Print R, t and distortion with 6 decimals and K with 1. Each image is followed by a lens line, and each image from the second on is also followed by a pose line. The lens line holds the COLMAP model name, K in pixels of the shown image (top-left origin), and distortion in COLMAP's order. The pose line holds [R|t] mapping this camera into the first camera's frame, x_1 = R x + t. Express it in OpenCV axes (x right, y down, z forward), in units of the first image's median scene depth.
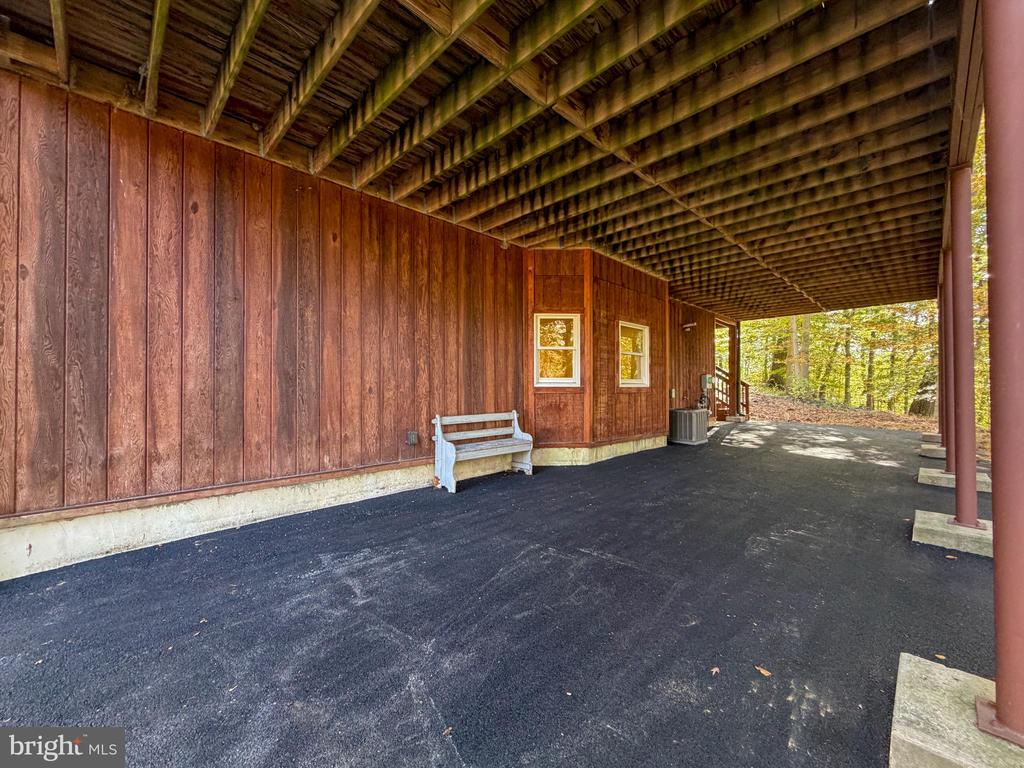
lens RADIAL K [[412.7, 0, 510.4], [0, 412.7, 385.7], [0, 0, 1]] dist [0.003030, -0.000085]
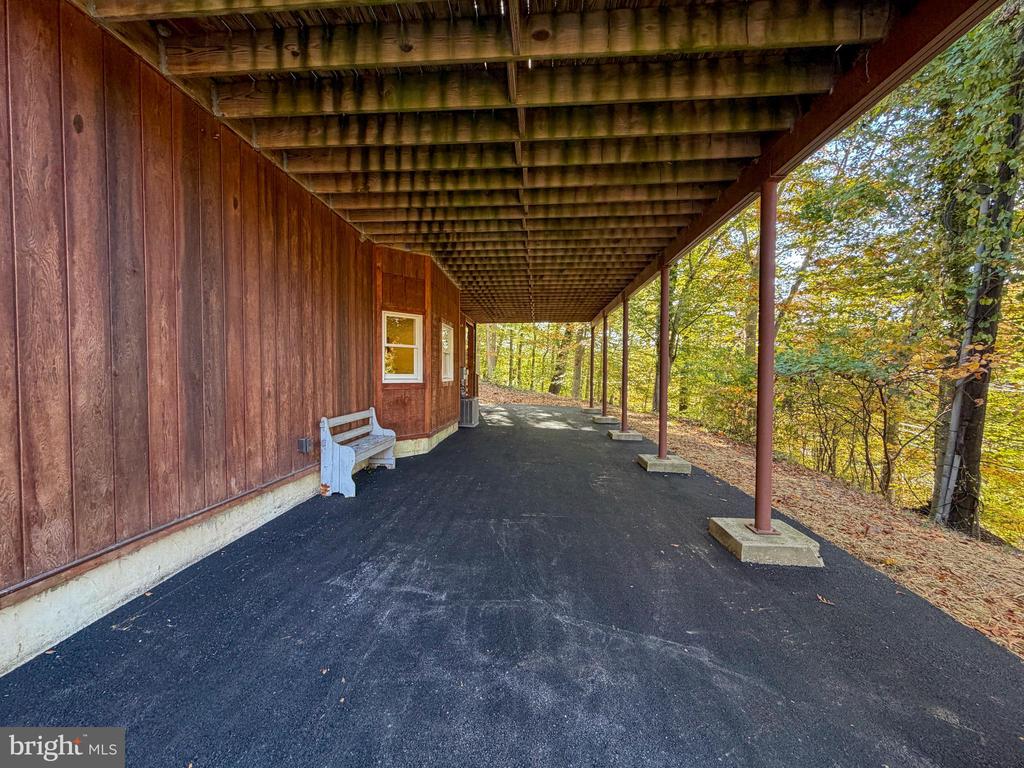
lens RADIAL K [[412.7, 0, 503.8], [0, 412.7, 384.6], [0, 0, 1]] dist [0.003030, -0.000085]
pose [[0.754086, -0.011780, 0.656671, -0.614850], [-0.012470, 0.999402, 0.032248, -0.047835], [-0.656658, -0.032507, 0.753488, 0.058768]]
